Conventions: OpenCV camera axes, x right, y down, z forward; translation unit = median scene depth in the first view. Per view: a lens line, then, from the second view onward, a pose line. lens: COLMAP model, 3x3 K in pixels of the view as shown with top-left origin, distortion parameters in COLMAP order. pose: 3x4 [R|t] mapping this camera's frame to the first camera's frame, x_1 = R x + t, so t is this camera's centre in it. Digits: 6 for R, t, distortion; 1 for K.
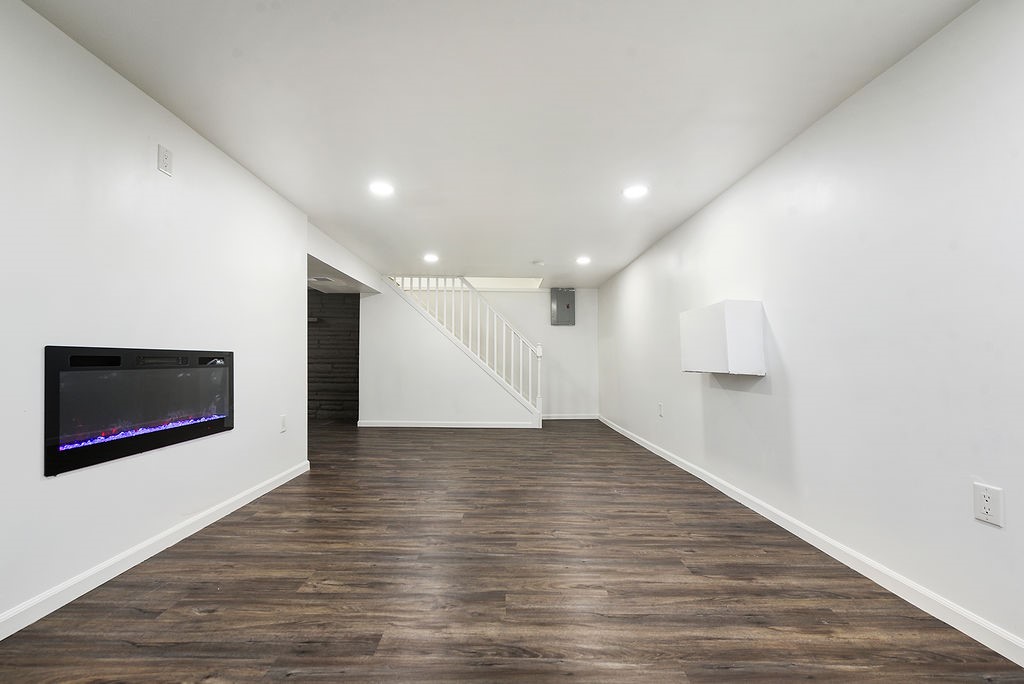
lens RADIAL K [[422.0, 0, 512.8], [0, 422.0, 340.7], [0, 0, 1]] dist [0.000811, -0.003052]
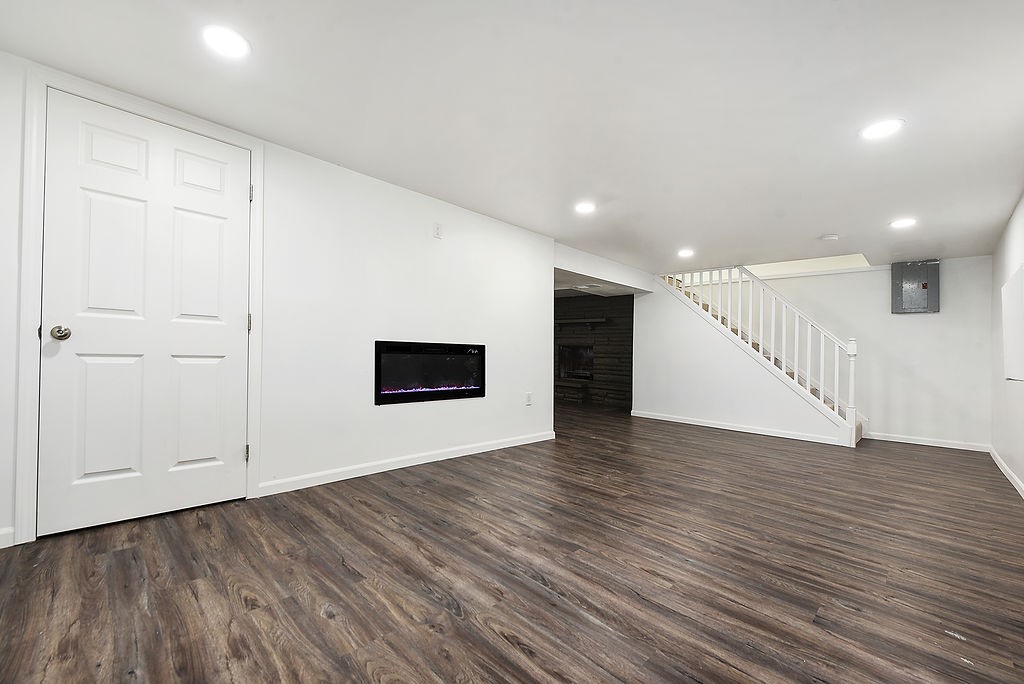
lens RADIAL K [[422.0, 0, 517.3], [0, 422.0, 344.4], [0, 0, 1]] dist [0.000811, -0.003052]
pose [[0.699056, -0.000106, -0.715067, 0.492719], [0.009793, 0.999908, 0.009425, 0.010843], [0.715000, -0.013591, 0.698993, 0.040089]]
